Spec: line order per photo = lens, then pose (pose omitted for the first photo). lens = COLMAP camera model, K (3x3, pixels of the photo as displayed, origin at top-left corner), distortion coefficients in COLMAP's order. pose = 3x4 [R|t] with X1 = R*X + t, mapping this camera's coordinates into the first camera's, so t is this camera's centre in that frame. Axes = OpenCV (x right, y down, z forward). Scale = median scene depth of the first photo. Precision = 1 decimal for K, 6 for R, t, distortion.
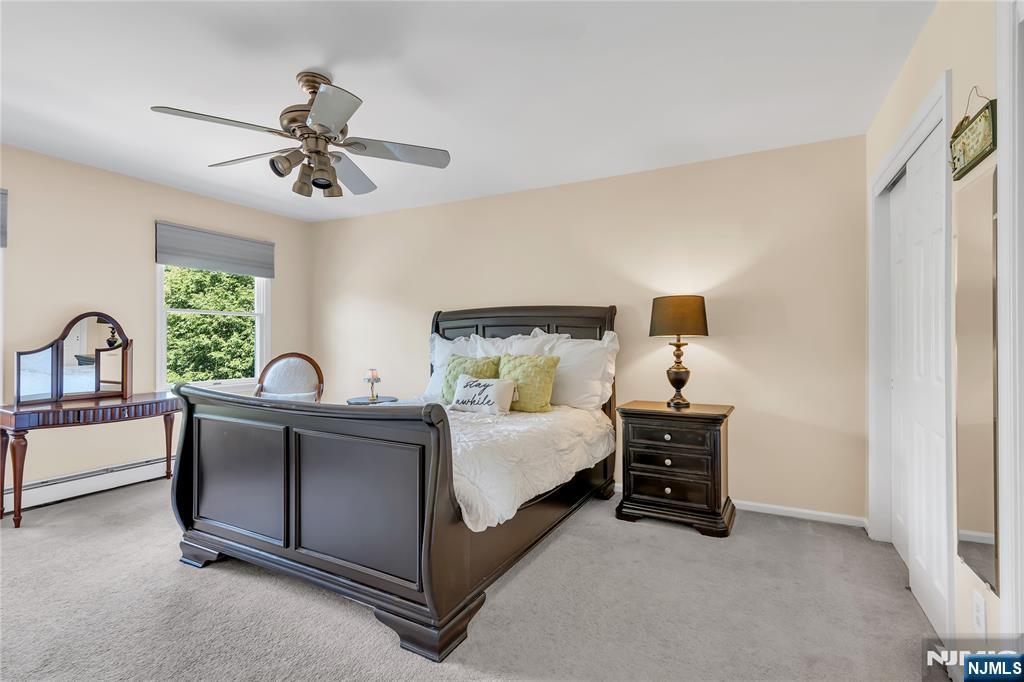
lens RADIAL K [[468.5, 0, 508.2], [0, 468.5, 339.5], [0, 0, 1]] dist [-0.003075, -0.000071]
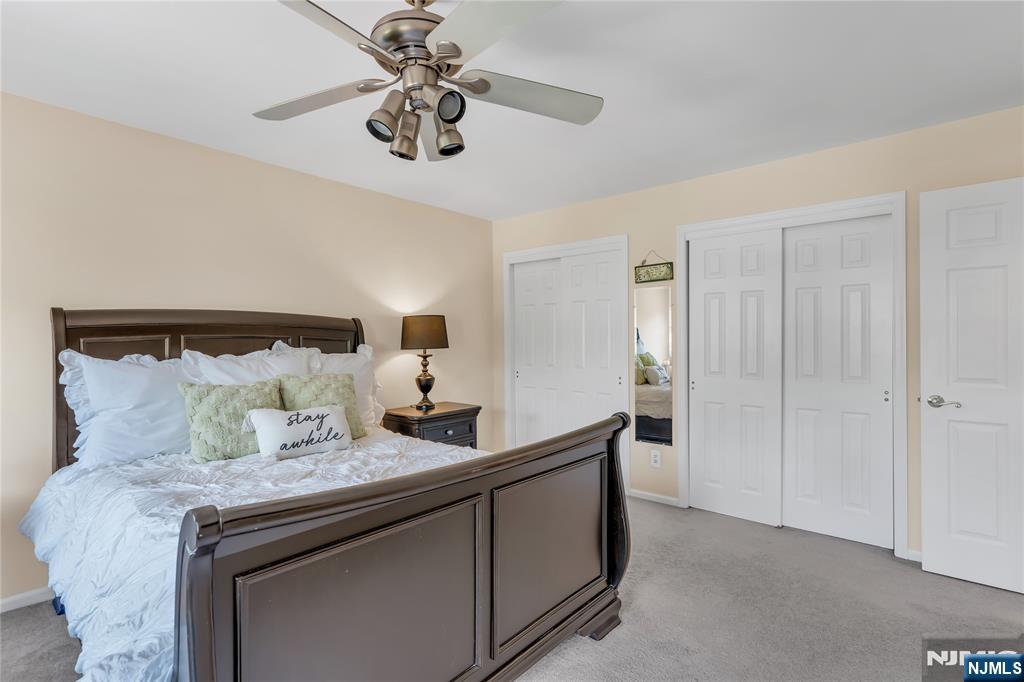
lens RADIAL K [[468.5, 0, 505.7], [0, 468.5, 341.1], [0, 0, 1]] dist [-0.003075, -0.000071]
pose [[0.268888, -0.006804, 0.963147, -0.718994], [0.000363, 0.999976, 0.006963, -0.034338], [-0.963171, -0.001523, 0.268884, 0.487370]]
